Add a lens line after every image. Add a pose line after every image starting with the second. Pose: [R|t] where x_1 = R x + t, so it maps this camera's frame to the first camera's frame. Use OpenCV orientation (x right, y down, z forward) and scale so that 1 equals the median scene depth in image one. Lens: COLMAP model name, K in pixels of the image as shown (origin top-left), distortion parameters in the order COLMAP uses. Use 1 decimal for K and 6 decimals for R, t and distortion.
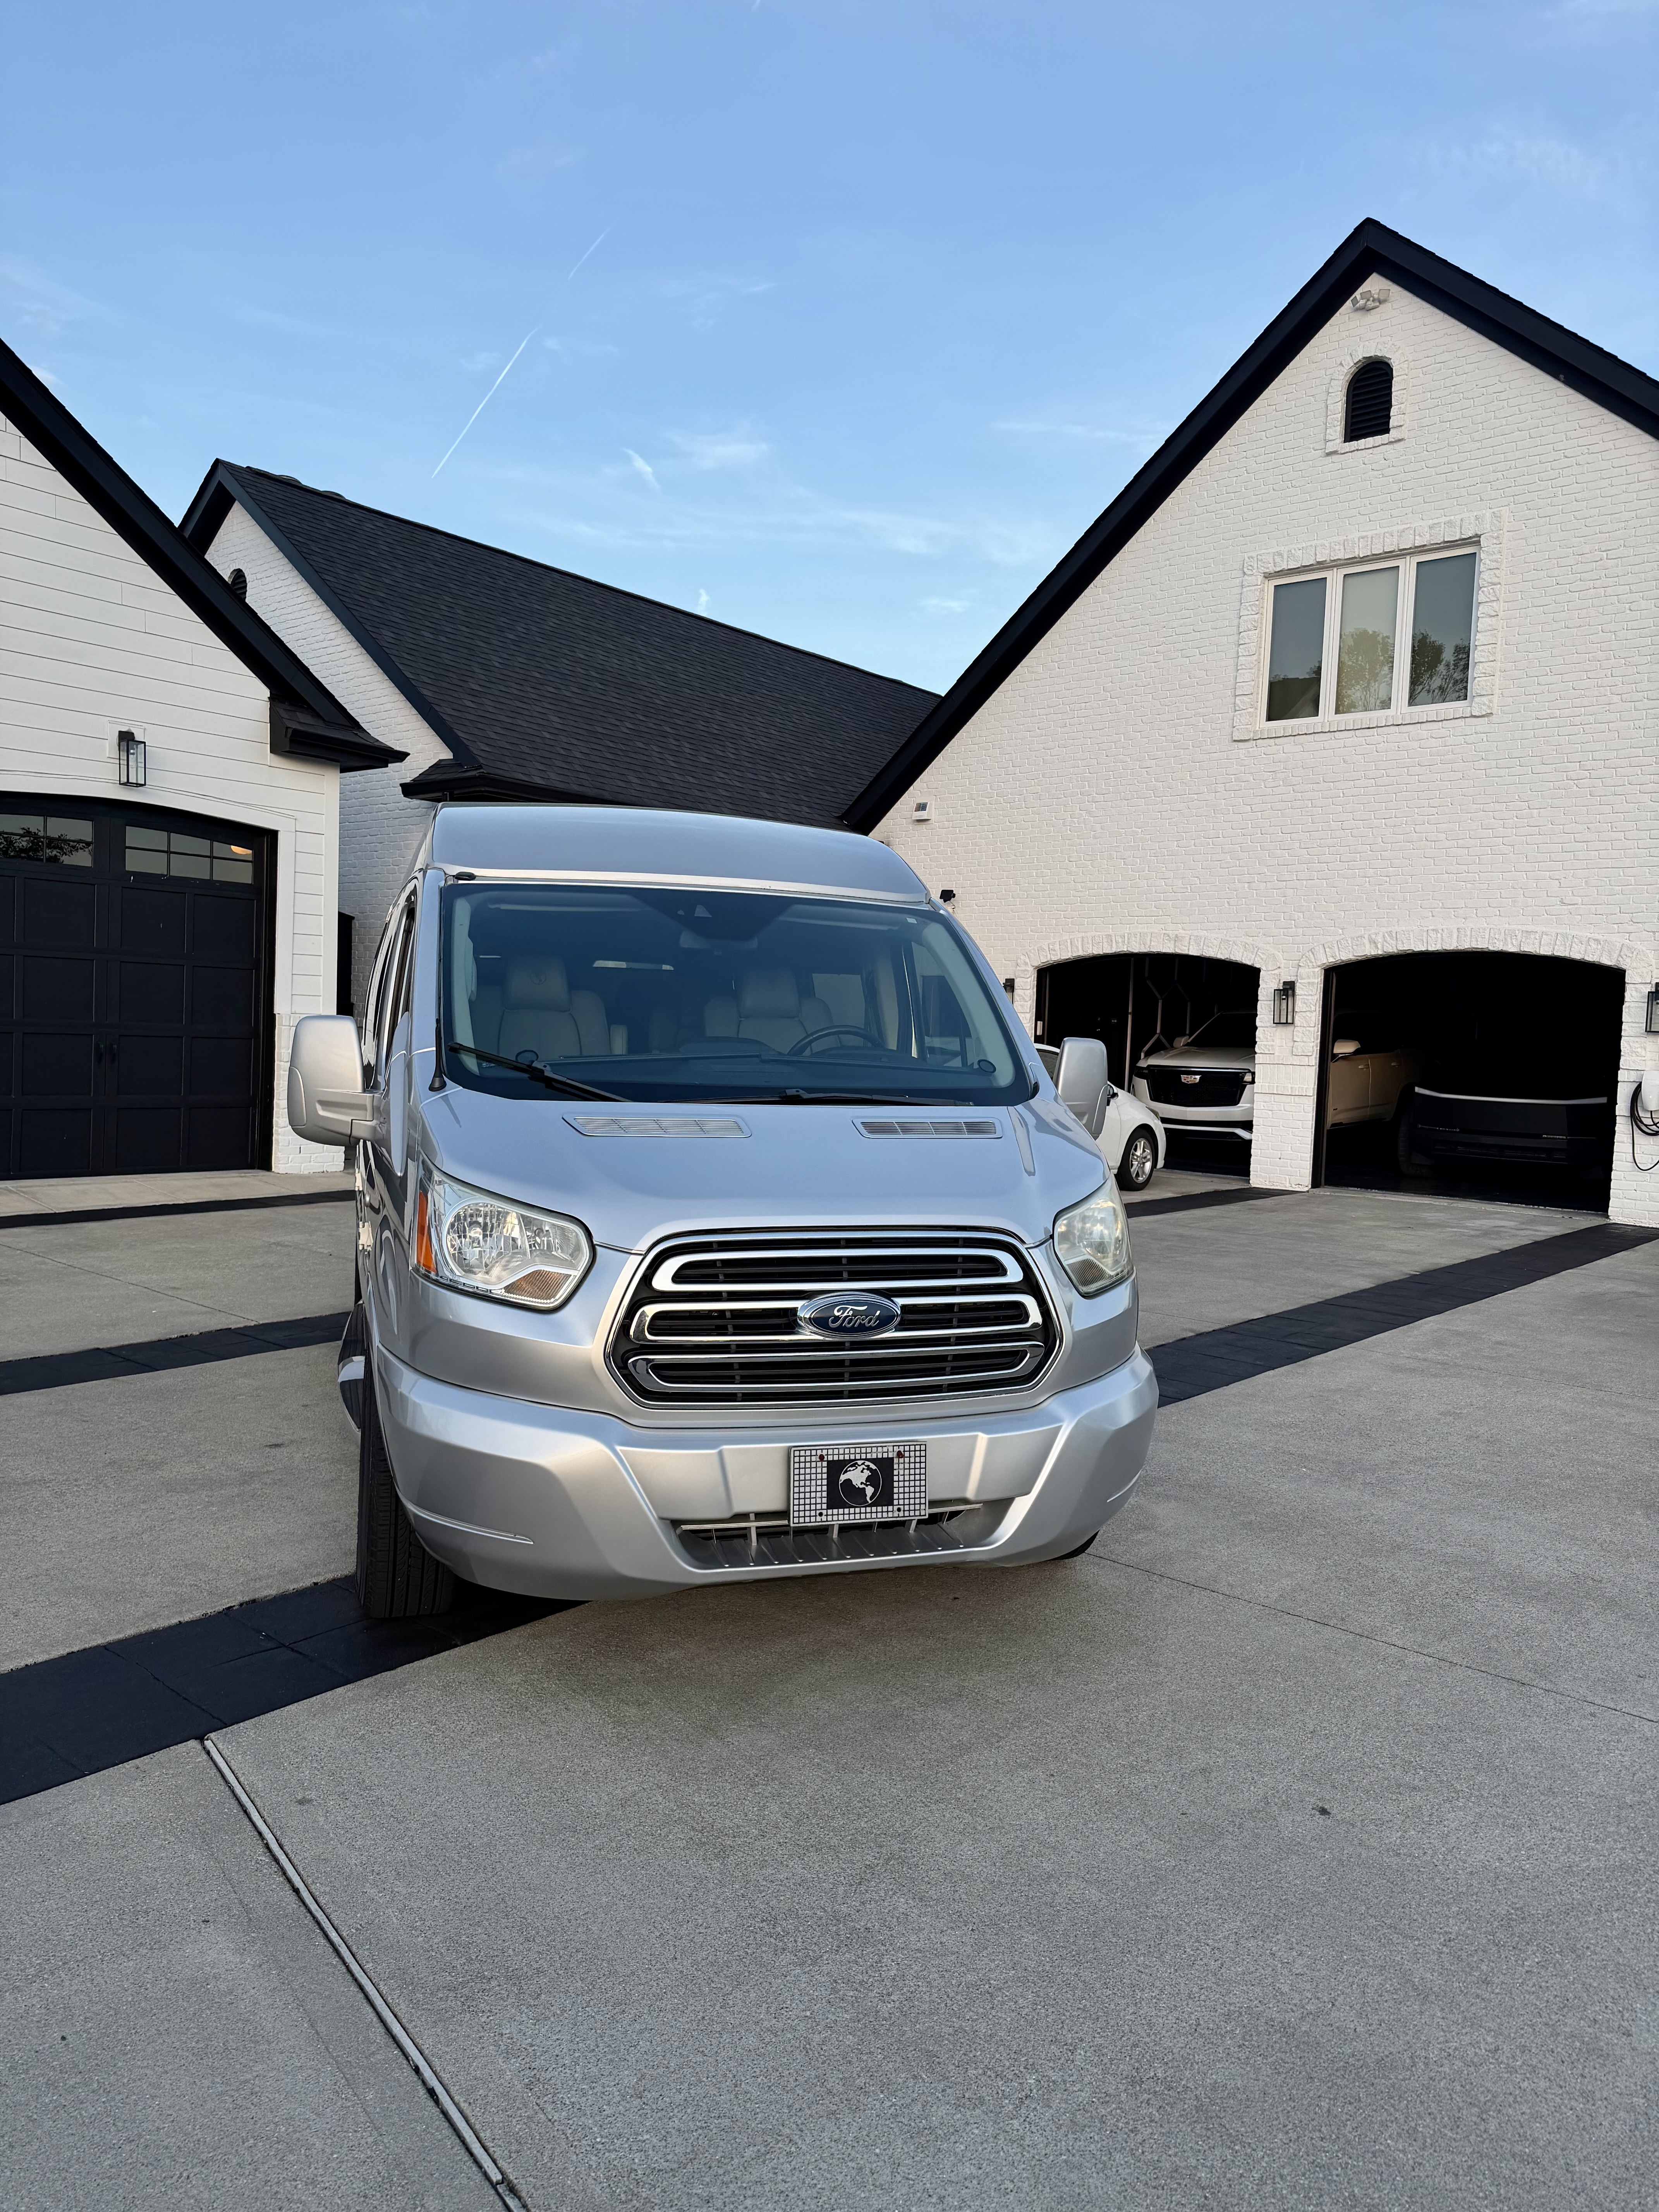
lens RADIAL K [[1537.4, 0, 829.5], [0, 1537.4, 1106.0], [0, 0, 1]] dist [0.032536, -0.038063]
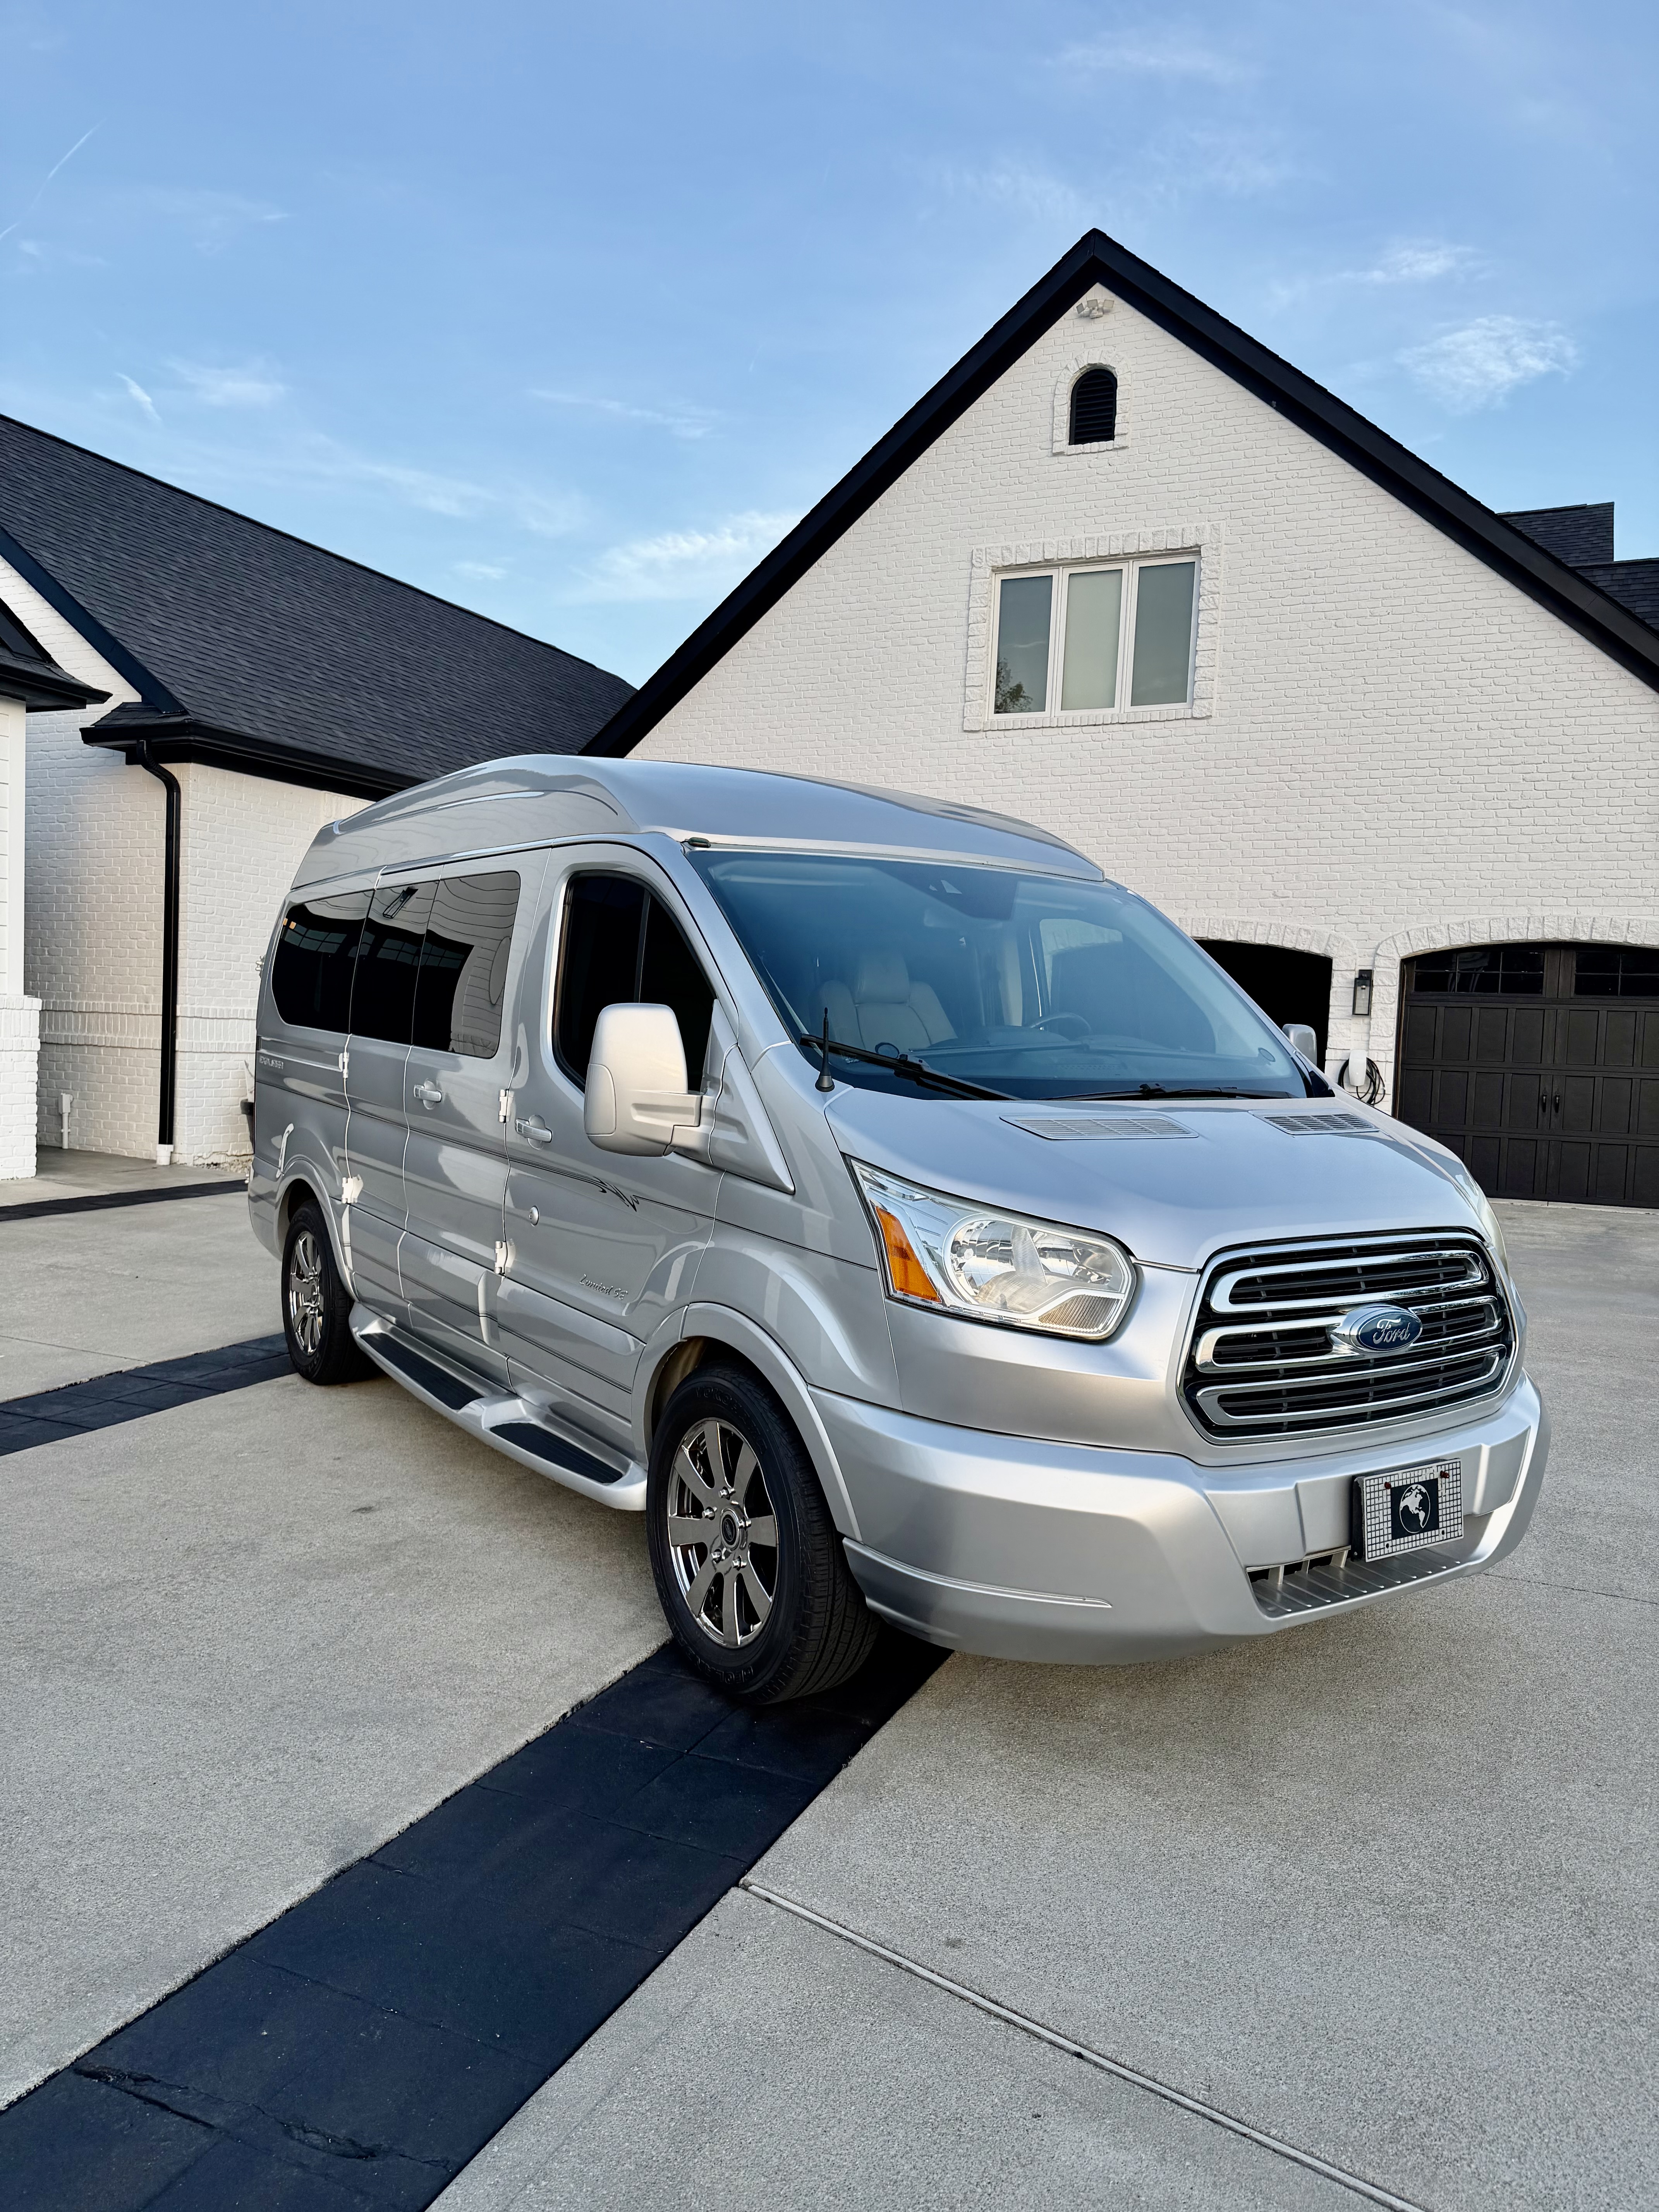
lens RADIAL K [[1529.0, 0, 806.7], [0, 1529.0, 1112.1], [0, 0, 1]] dist [0.089793, -0.154289]
pose [[0.962968, -0.016079, 0.269136, -0.136097], [0.011375, 0.999754, 0.019028, -0.004030], [-0.269376, -0.015262, 0.962914, 0.046729]]
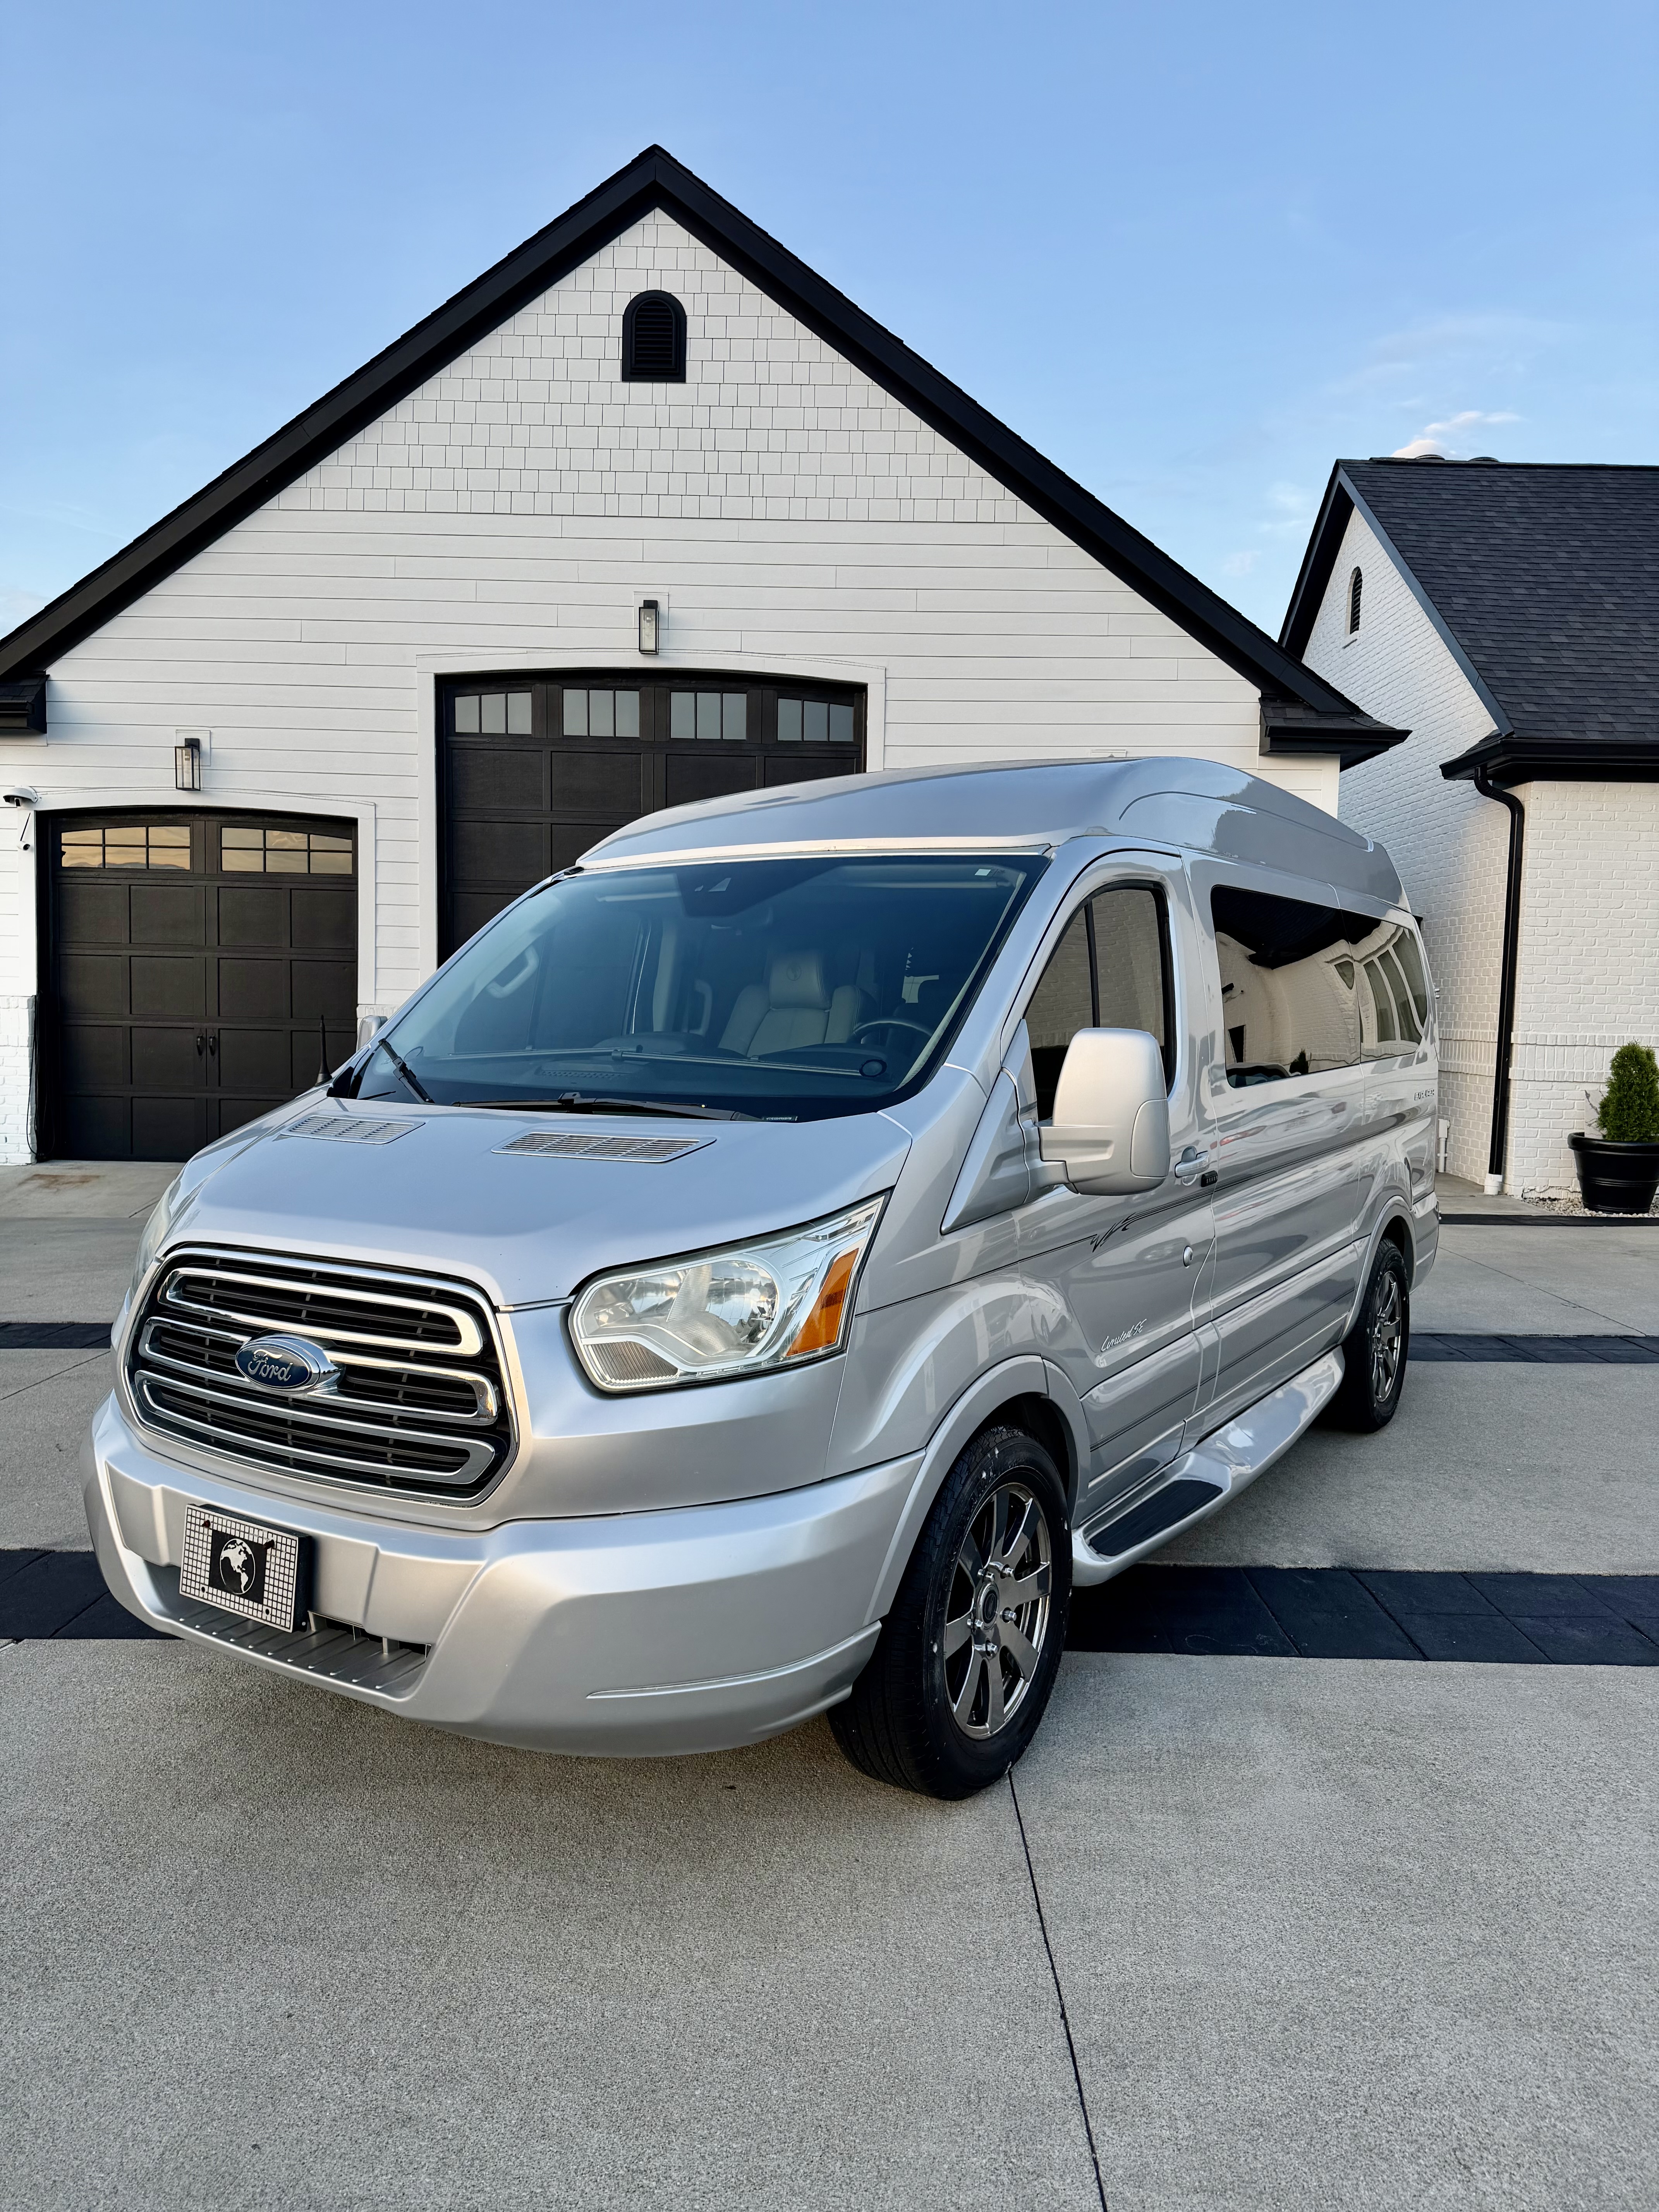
lens RADIAL K [[1537.4, 0, 829.5], [0, 1537.4, 1106.0], [0, 0, 1]] dist [0.032536, -0.038063]
pose [[0.653368, 0.020625, -0.756760, 0.197807], [-0.028167, 0.999599, 0.002924, -0.002946], [0.756516, 0.019405, 0.653687, 0.162036]]
